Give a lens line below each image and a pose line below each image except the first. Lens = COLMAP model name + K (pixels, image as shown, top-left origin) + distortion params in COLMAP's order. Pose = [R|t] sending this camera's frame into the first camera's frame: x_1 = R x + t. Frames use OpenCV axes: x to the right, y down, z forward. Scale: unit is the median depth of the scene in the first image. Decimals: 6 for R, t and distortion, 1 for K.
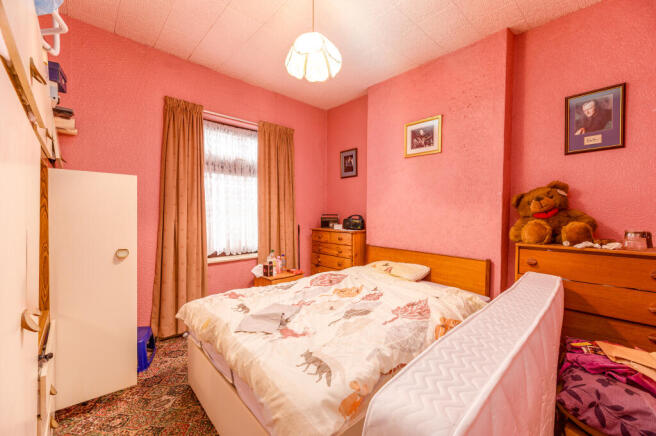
lens RADIAL K [[266.3, 0, 324.9], [0, 266.3, 214.8], [0, 0, 1]] dist [0.000990, 0.000106]
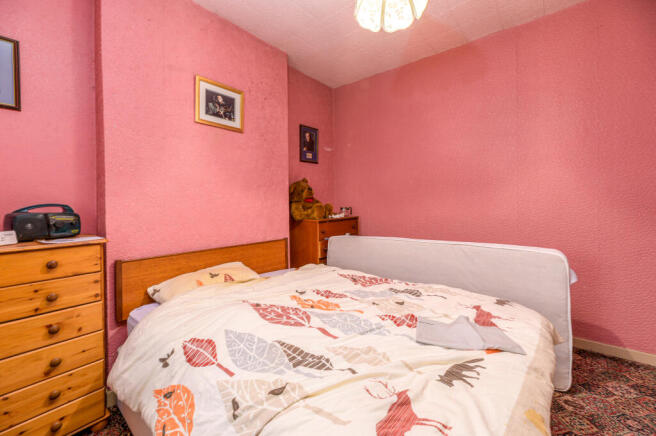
lens RADIAL K [[264.3, 0, 327.9], [0, 264.3, 201.1], [0, 0, 1]] dist [0.000013, -0.000001]
pose [[-0.135676, 0.004901, 0.990741, -0.497389], [0.023525, 0.999722, -0.001724, 0.008307], [-0.990474, 0.023073, -0.135753, 0.836289]]
